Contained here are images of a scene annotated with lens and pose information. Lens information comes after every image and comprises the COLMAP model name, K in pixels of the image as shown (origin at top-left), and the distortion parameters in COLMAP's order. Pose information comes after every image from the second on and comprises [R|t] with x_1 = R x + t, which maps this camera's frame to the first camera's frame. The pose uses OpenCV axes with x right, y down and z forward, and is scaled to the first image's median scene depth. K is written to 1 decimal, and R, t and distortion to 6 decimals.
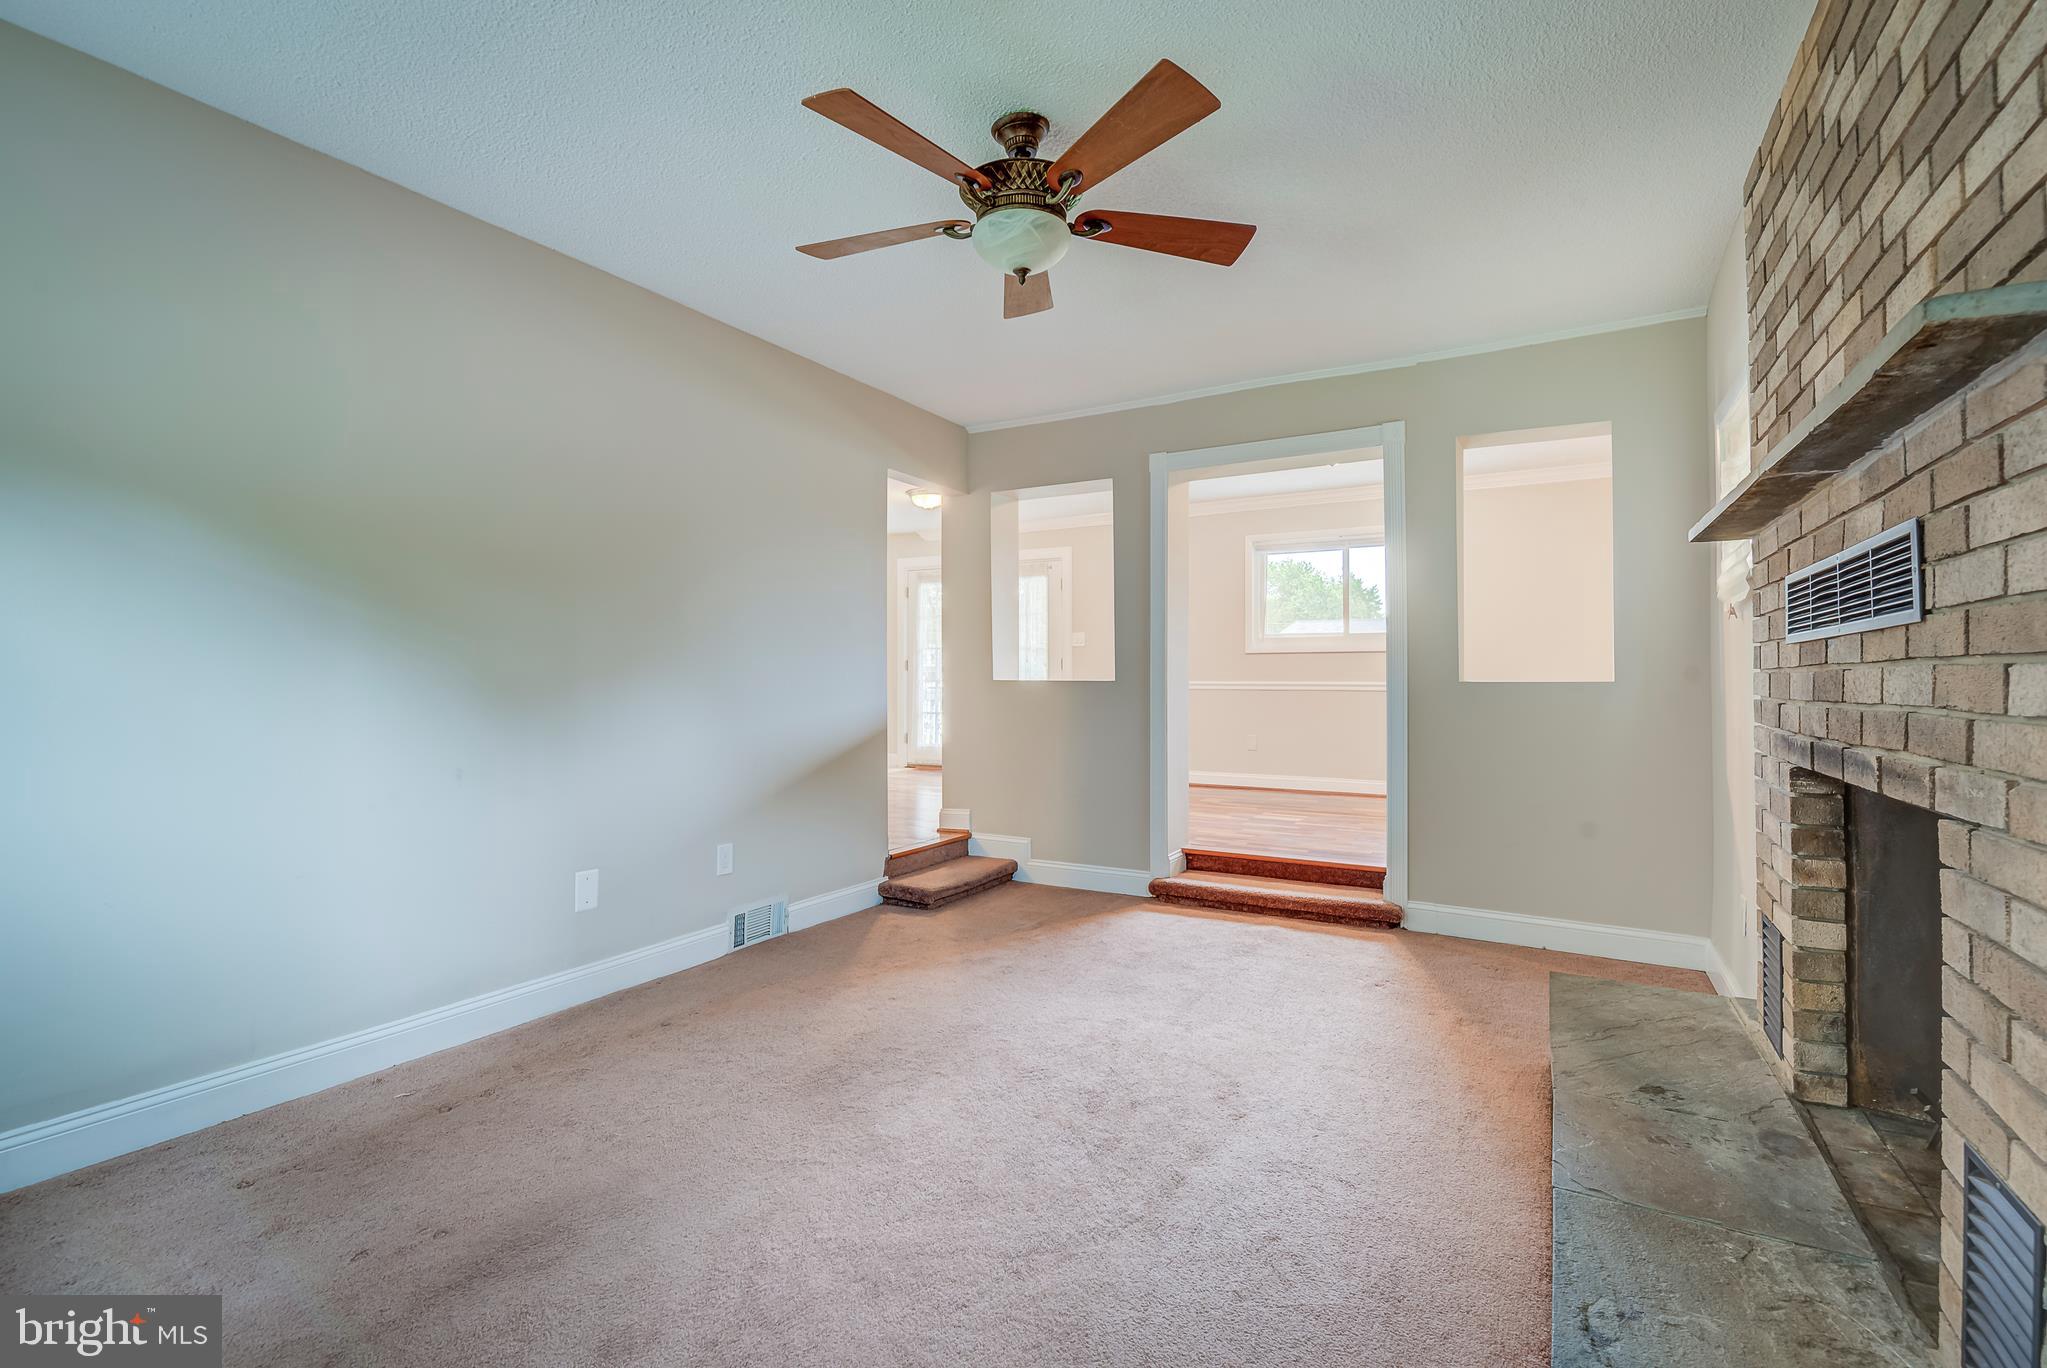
lens RADIAL K [[916.6, 0, 1016.8], [0, 916.6, 670.2], [0, 0, 1]] dist [-0.001229, -0.007475]
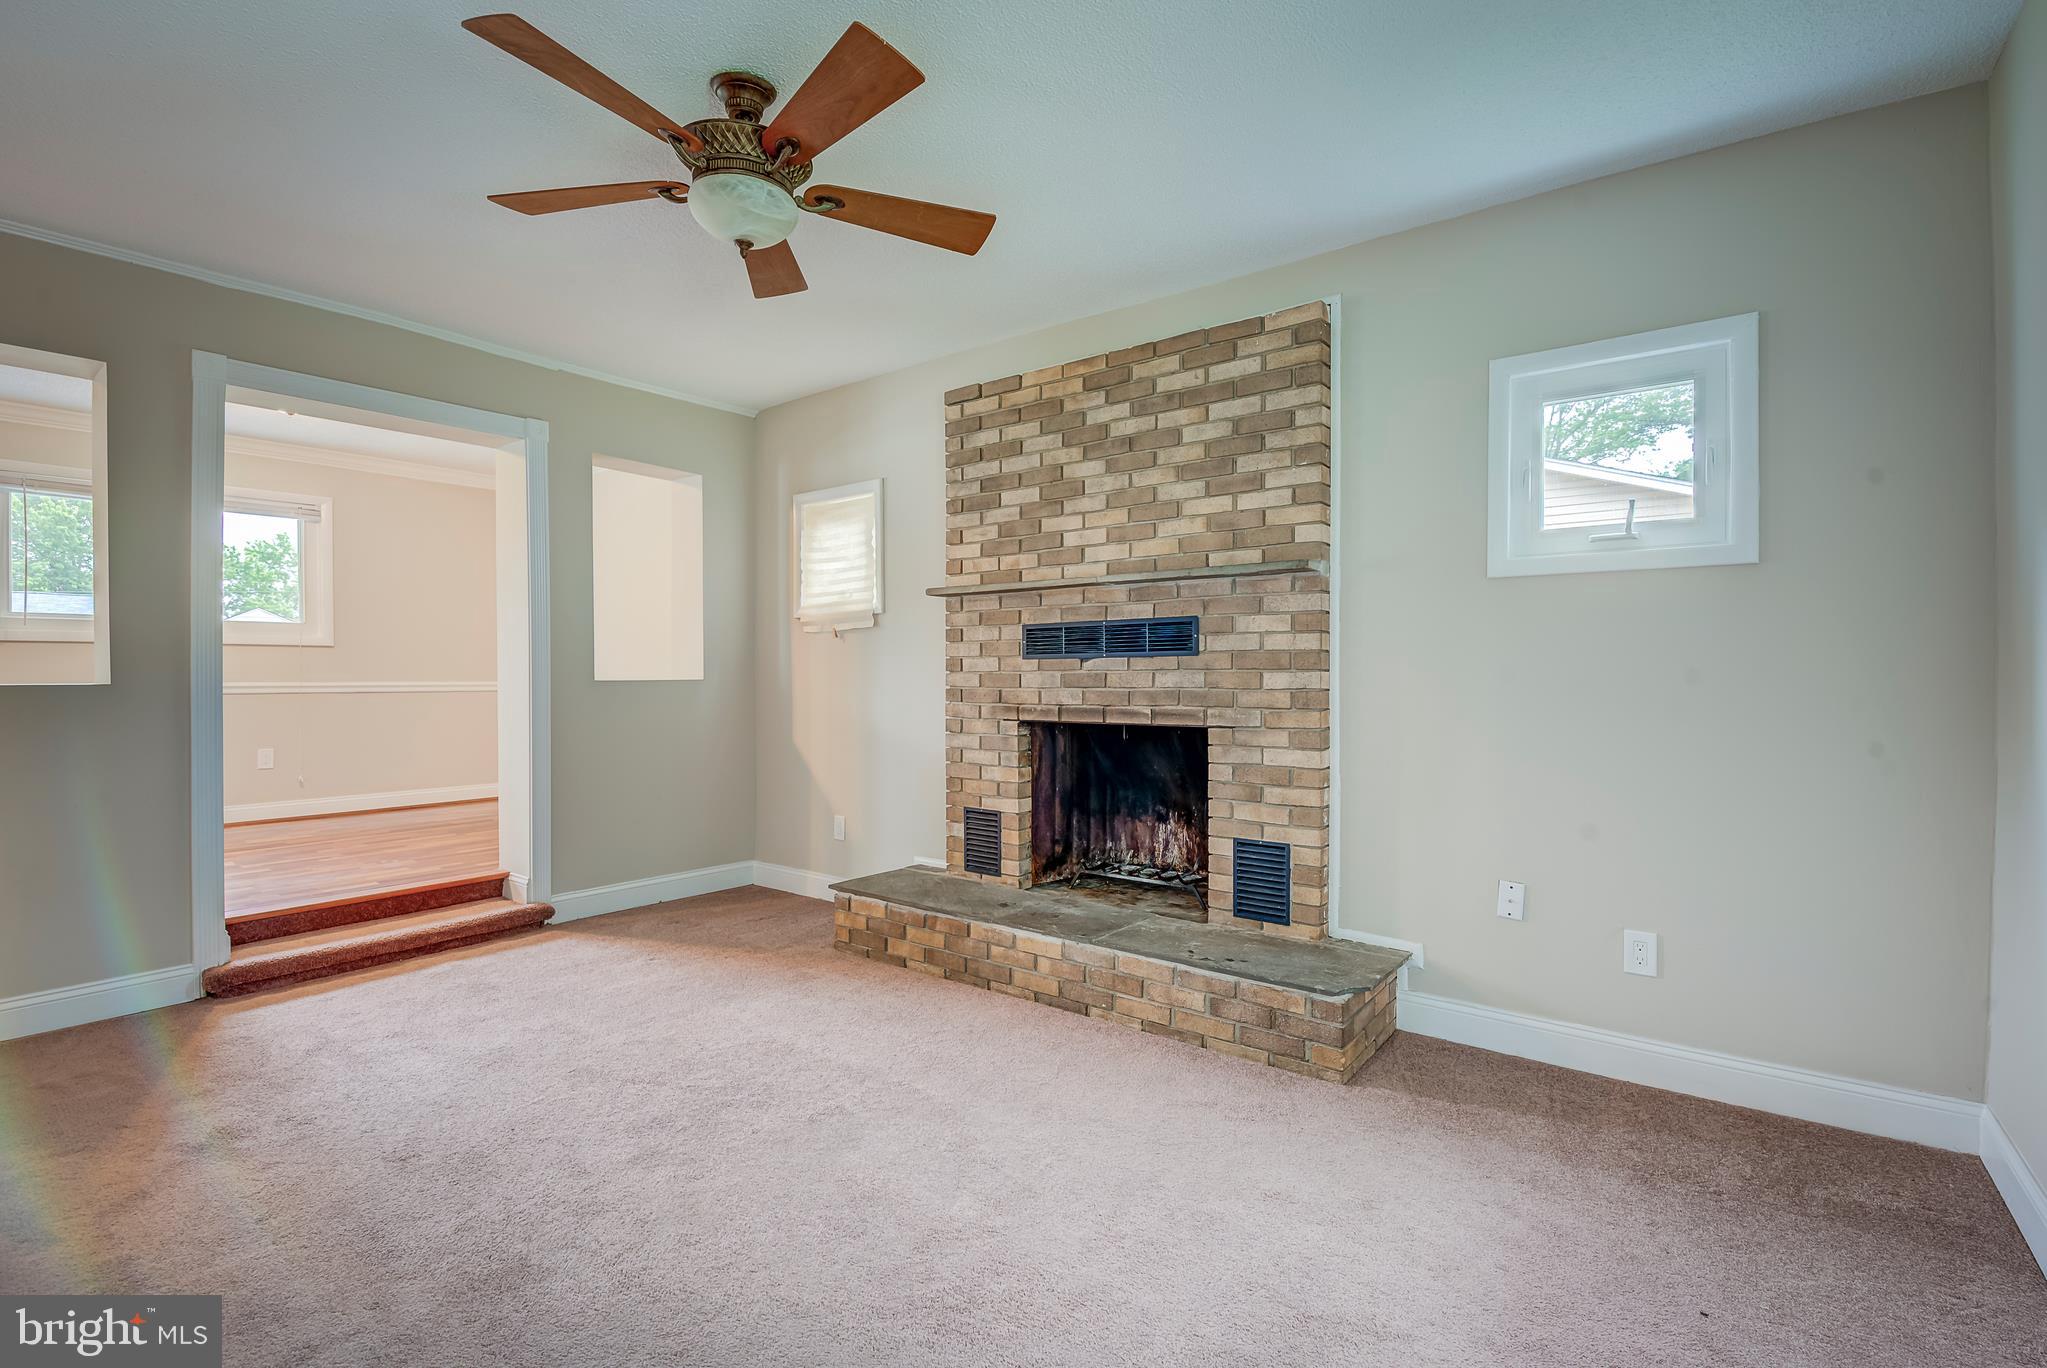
lens RADIAL K [[916.6, 0, 1035.9], [0, 916.6, 683.3], [0, 0, 1]] dist [-0.001229, -0.007475]
pose [[0.122398, -0.009640, 0.992434, -0.519020], [-0.005475, 0.999931, 0.010388, 0.001681], [-0.992466, -0.006705, 0.122337, 0.345162]]
